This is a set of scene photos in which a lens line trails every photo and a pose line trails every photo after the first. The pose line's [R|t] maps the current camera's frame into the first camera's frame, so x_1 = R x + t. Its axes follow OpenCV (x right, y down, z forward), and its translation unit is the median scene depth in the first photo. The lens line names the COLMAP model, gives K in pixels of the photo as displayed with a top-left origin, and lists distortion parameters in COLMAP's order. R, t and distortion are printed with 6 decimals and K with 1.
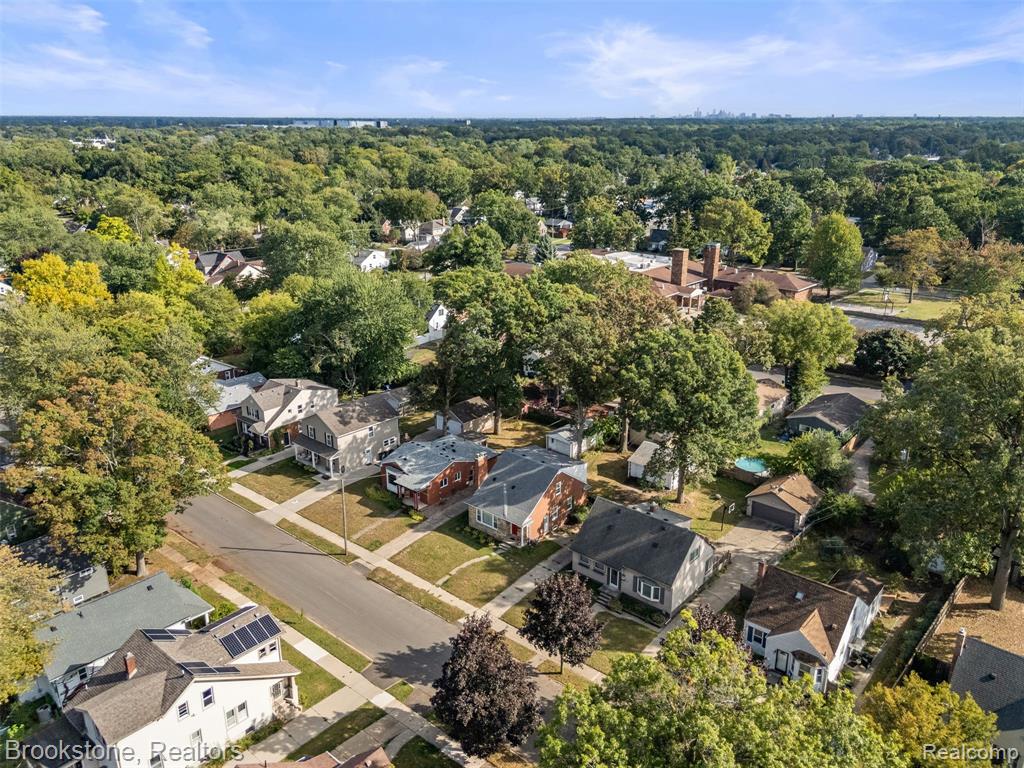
lens RADIAL K [[772.4, 0, 512.0], [0, 772.4, 384.0], [0, 0, 1]] dist [0.063185, -0.058331]
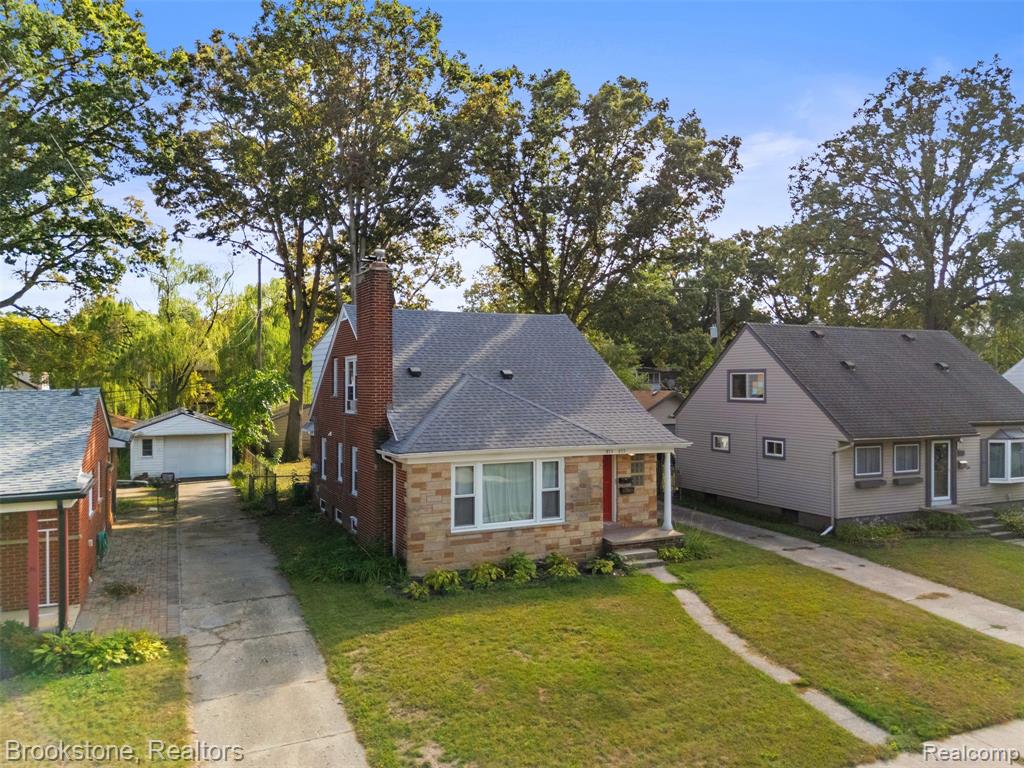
lens RADIAL K [[759.3, 0, 515.3], [0, 759.3, 386.1], [0, 0, 1]] dist [0.071422, -0.068354]
pose [[0.400678, -0.006192, 0.916198, -0.227388], [0.298805, 0.946187, -0.124281, 0.162134], [-0.866125, 0.323562, 0.380967, 0.845074]]
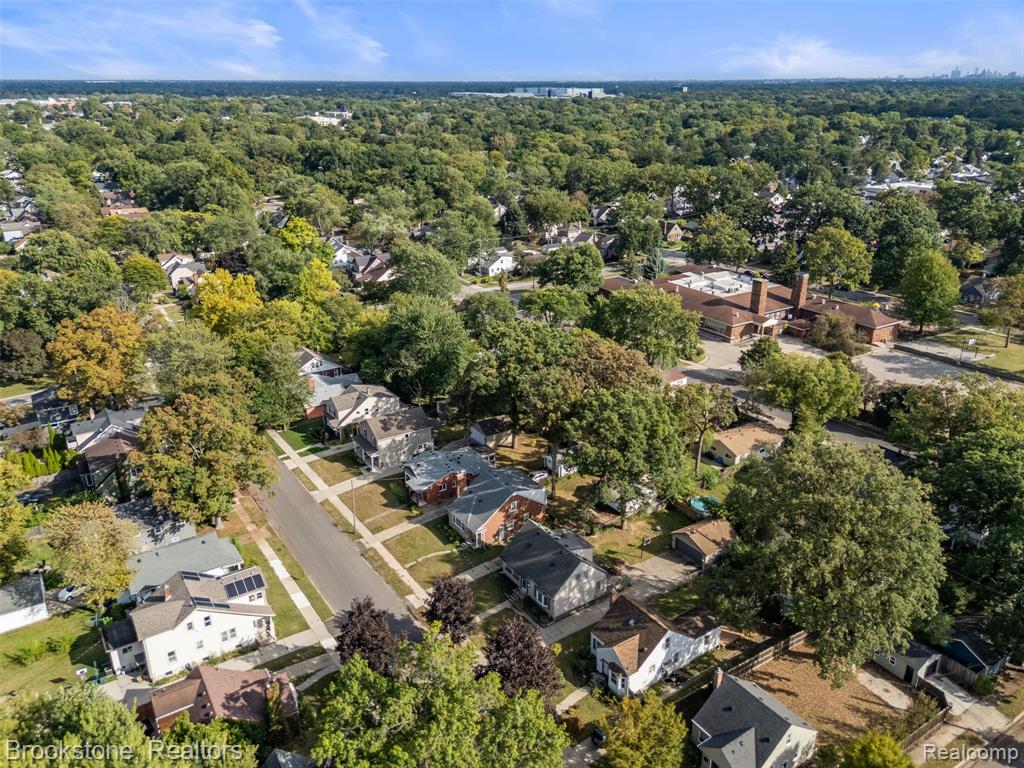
lens RADIAL K [[759.3, 0, 515.3], [0, 759.3, 386.1], [0, 0, 1]] dist [0.071422, -0.068354]
pose [[0.963887, 0.096988, -0.248023, 0.334993], [-0.083825, 0.994479, 0.063121, -0.134161], [0.252776, -0.040051, 0.966696, -0.195916]]
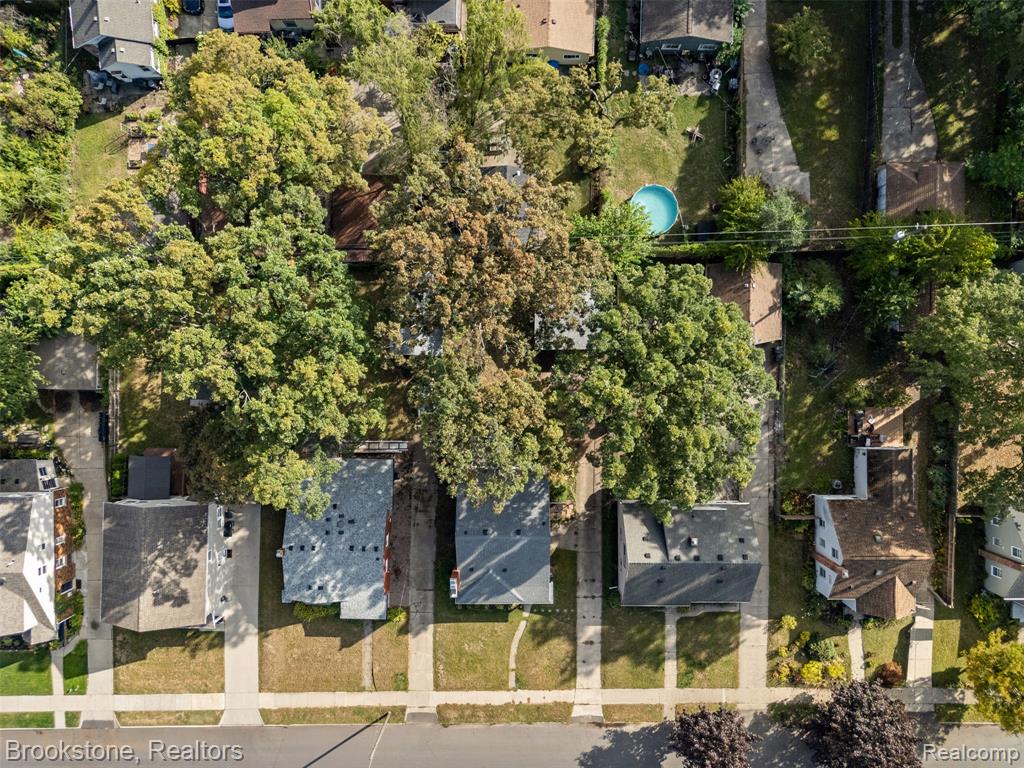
lens RADIAL K [[759.3, 0, 515.3], [0, 759.3, 386.1], [0, 0, 1]] dist [0.071422, -0.068354]
pose [[0.758519, -0.651324, -0.020607, 0.139204], [0.214500, 0.219692, 0.951696, -0.601216], [-0.615336, -0.726300, 0.306350, 0.841814]]
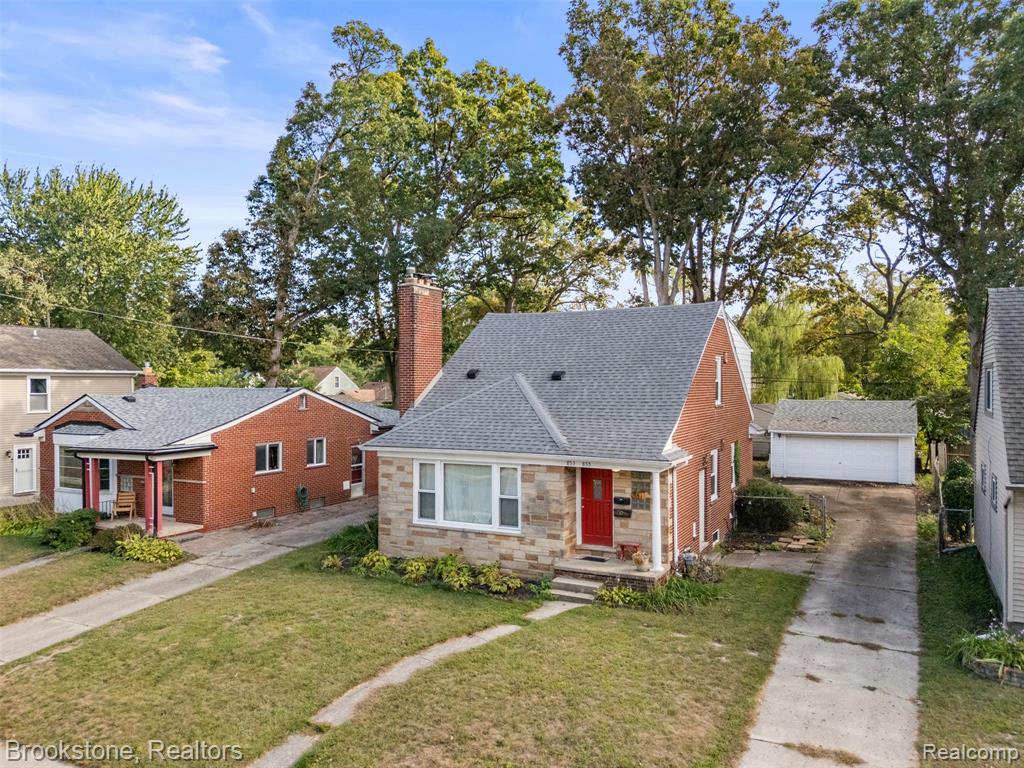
lens RADIAL K [[763.1, 0, 512.0], [0, 763.1, 384.0], [0, 0, 1]] dist [0.060675, -0.049442]
pose [[0.972690, -0.003126, 0.232086, -0.067807], [0.077289, 0.947208, -0.311166, 0.202534], [-0.218861, 0.320606, 0.921581, 0.725051]]
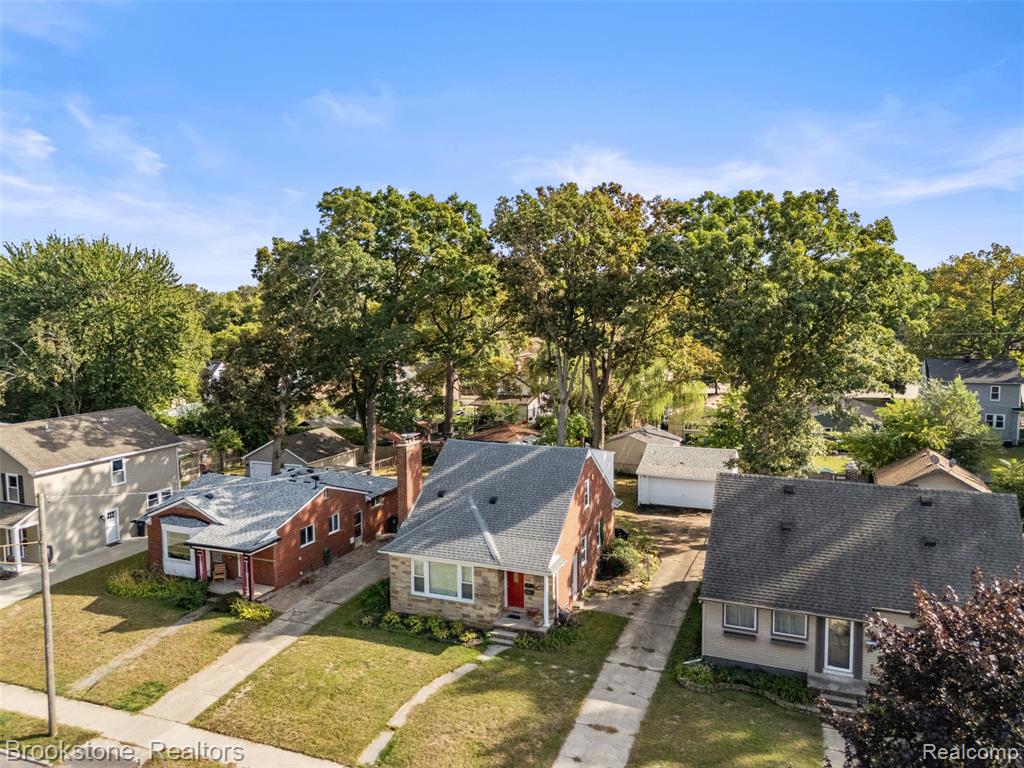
lens RADIAL K [[758.3, 0, 512.0], [0, 758.3, 384.0], [0, 0, 1]] dist [0.035026, -0.001733]
pose [[0.947326, -0.043649, 0.317283, -0.114467], [0.113233, 0.972333, -0.204320, 0.149690], [-0.299587, 0.229484, 0.926059, 0.549211]]
